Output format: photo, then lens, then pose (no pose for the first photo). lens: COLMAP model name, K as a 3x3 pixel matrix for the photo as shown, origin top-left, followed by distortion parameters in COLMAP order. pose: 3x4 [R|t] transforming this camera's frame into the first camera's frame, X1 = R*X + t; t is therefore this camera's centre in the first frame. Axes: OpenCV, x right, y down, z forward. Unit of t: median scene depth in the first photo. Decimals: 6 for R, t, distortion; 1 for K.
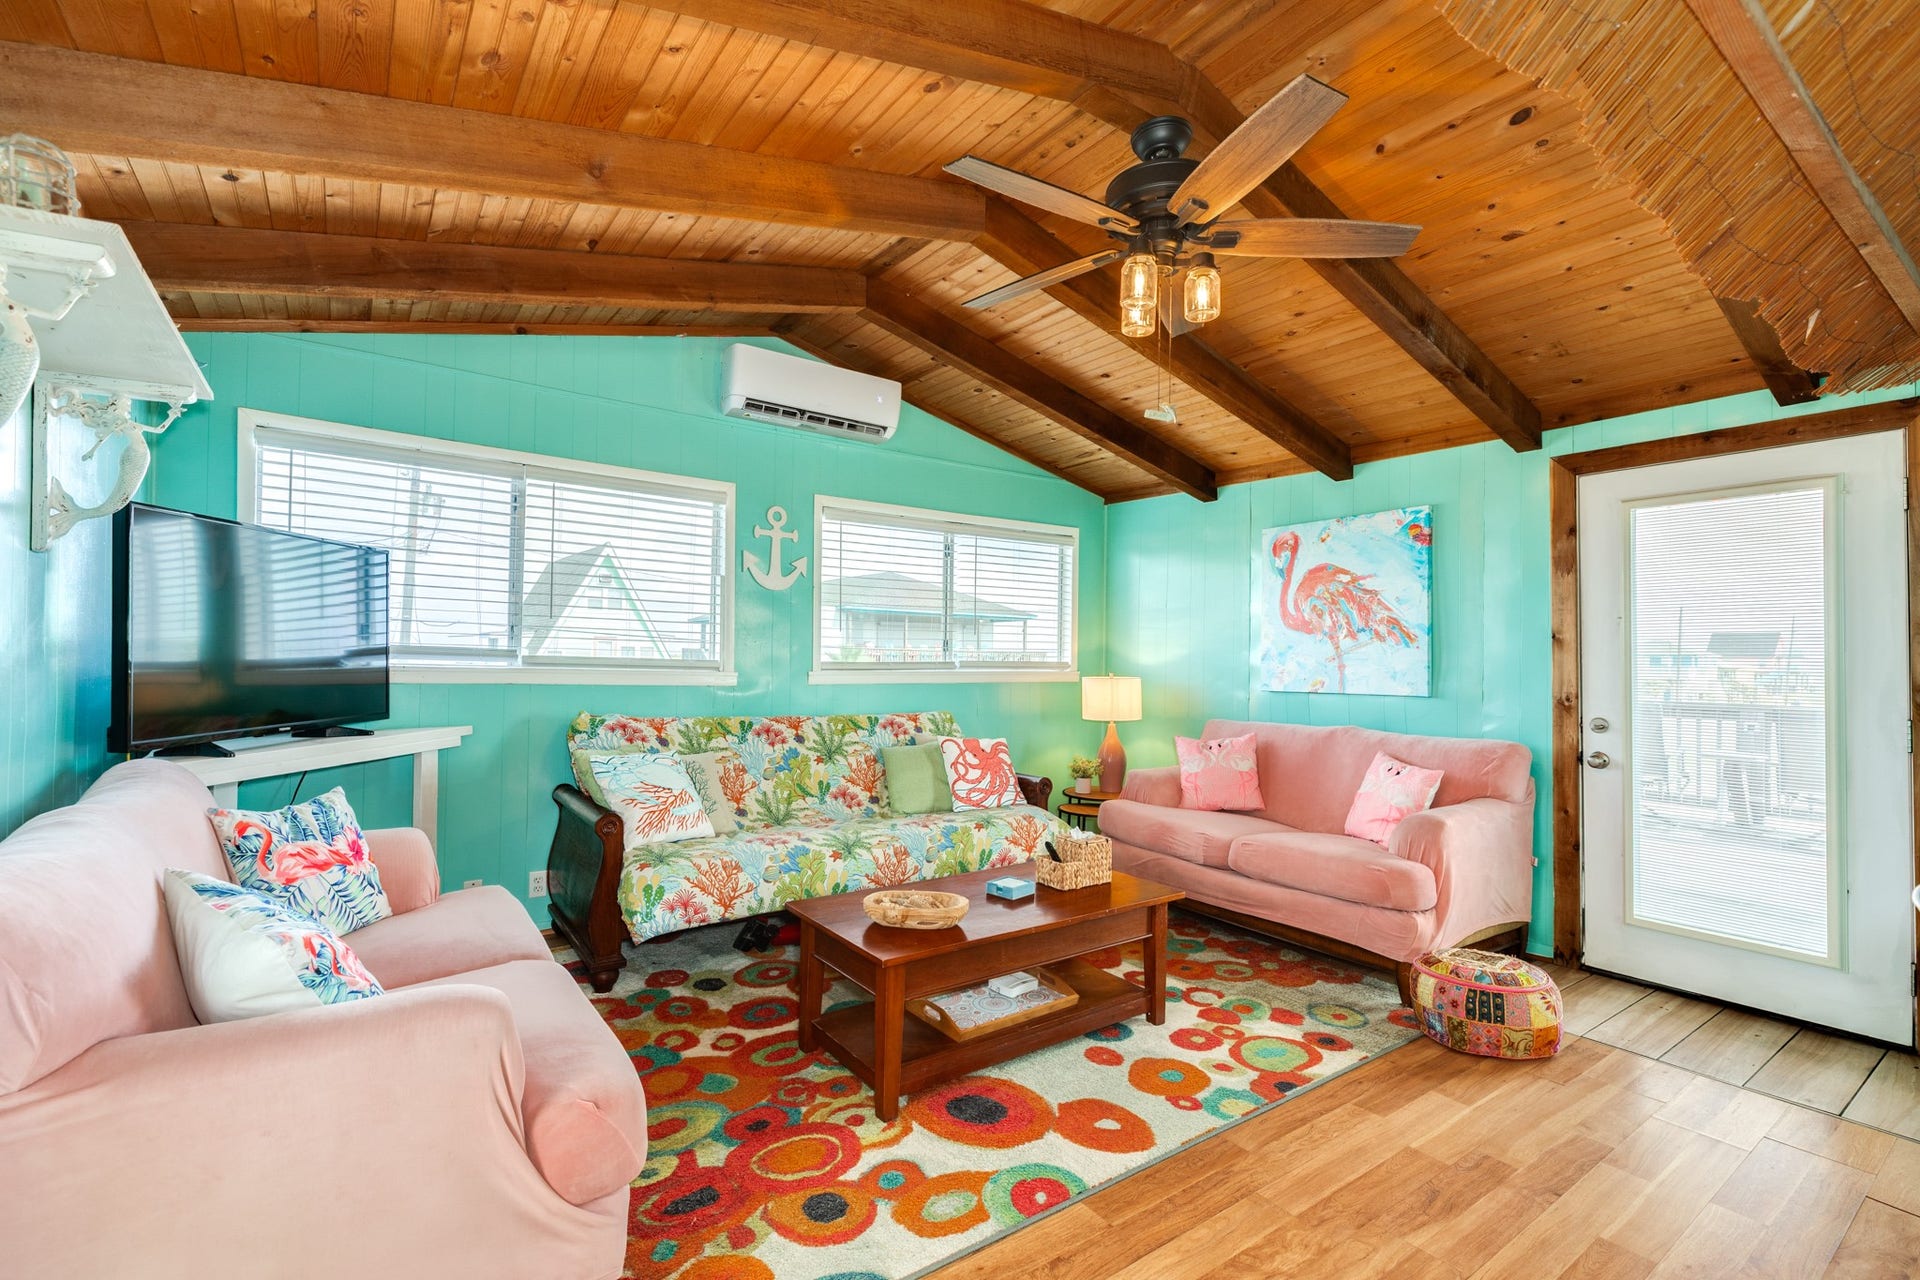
lens RADIAL K [[856.8, 0, 963.2], [0, 856.8, 643.9], [0, 0, 1]] dist [0.002682, 0.000719]
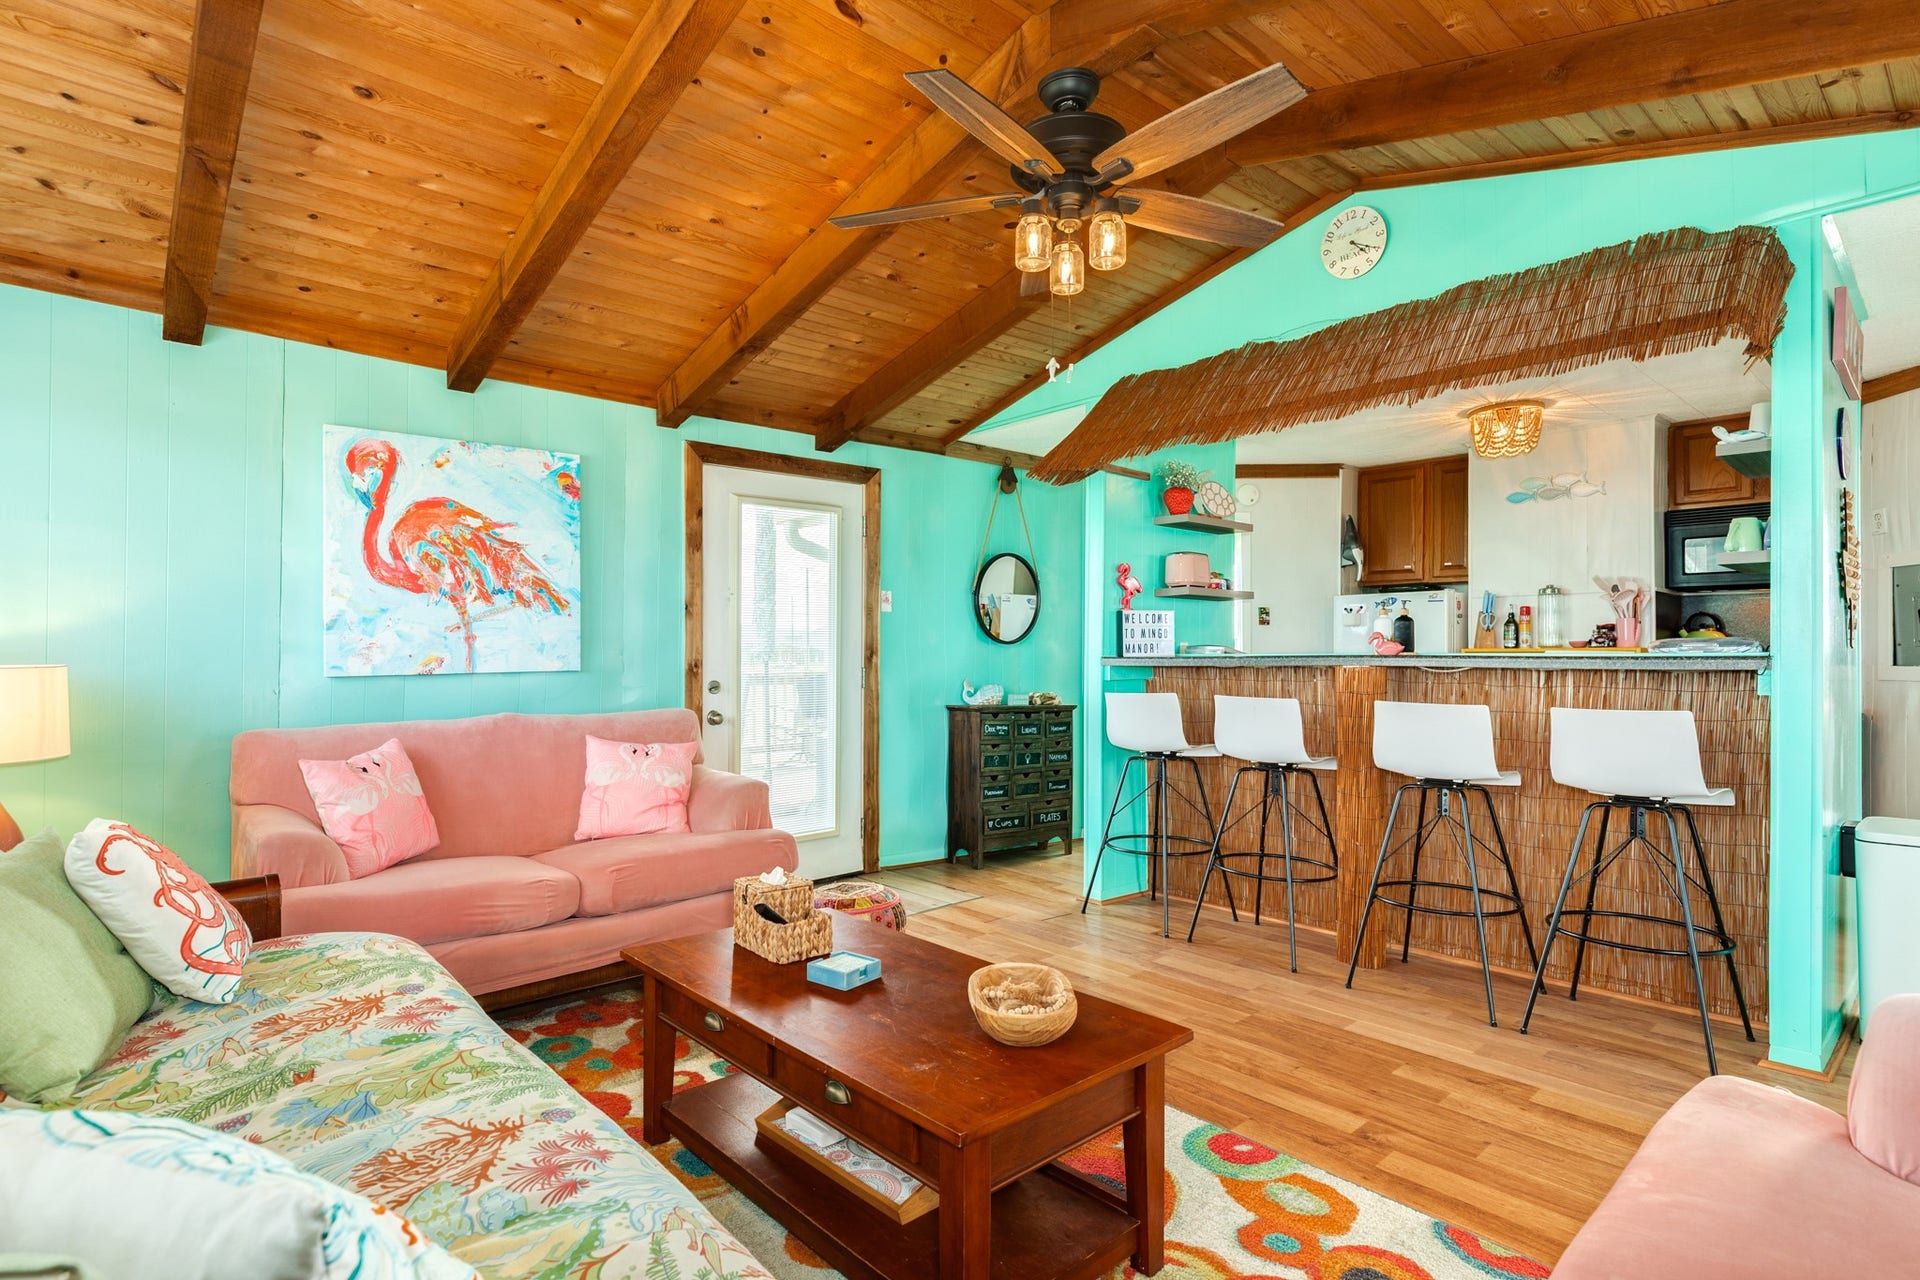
lens RADIAL K [[967.1, 0, 948.4], [0, 967.1, 641.9], [0, 0, 1]] dist [-0.003068, 0.001489]
pose [[-0.112624, -0.006617, 0.993616, -0.486083], [-0.015172, 0.999873, 0.004939, 0.020488], [-0.993522, -0.014519, -0.112710, 0.715975]]
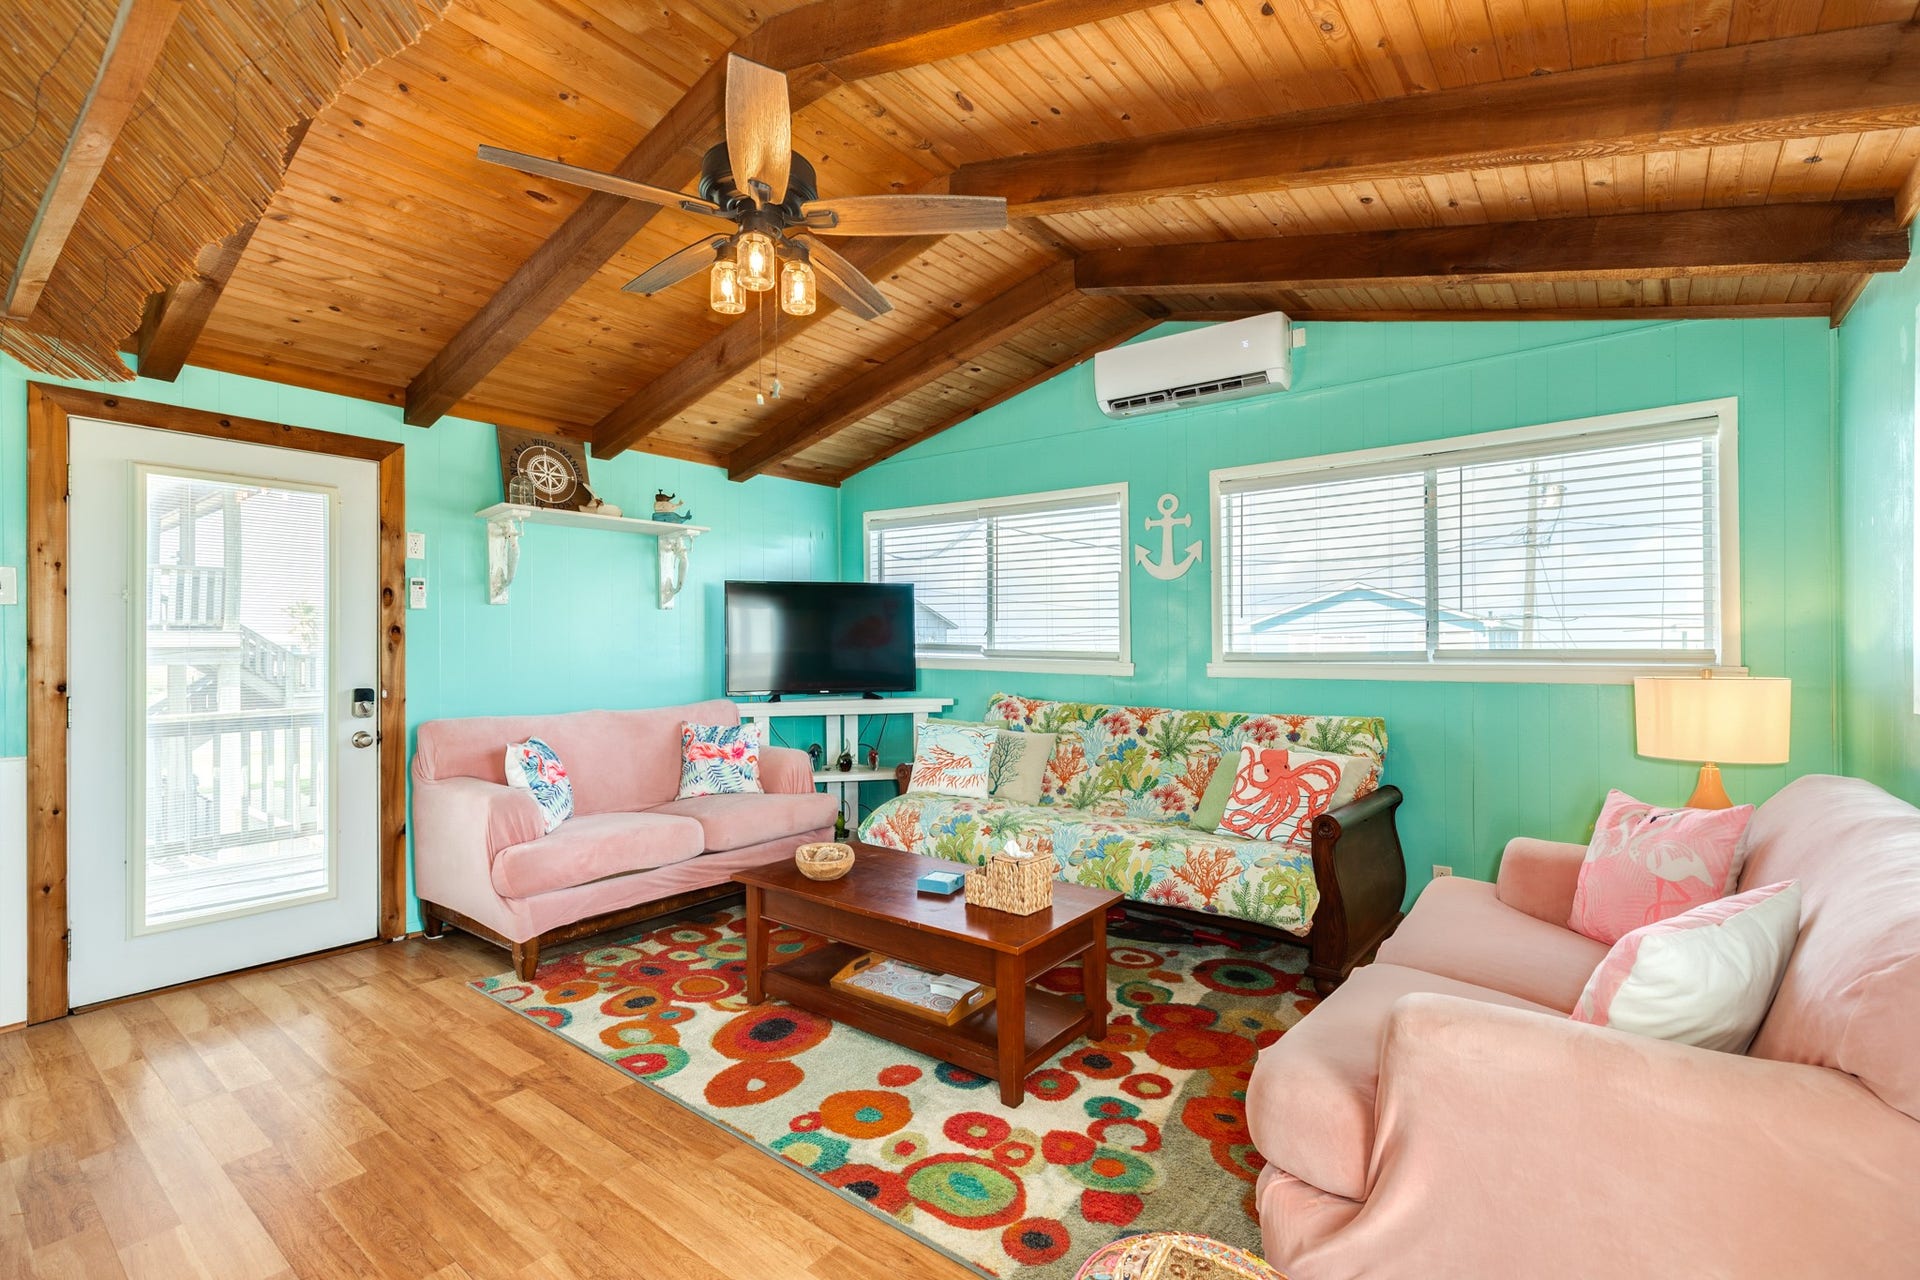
lens RADIAL K [[856.8, 0, 951.8], [0, 856.8, 643.0], [0, 0, 1]] dist [0.002682, 0.000719]
pose [[0.274296, -0.020559, -0.961425, 0.707650], [0.021841, 0.999647, -0.015145, 0.020604], [0.961397, -0.016844, 0.274649, 0.532953]]
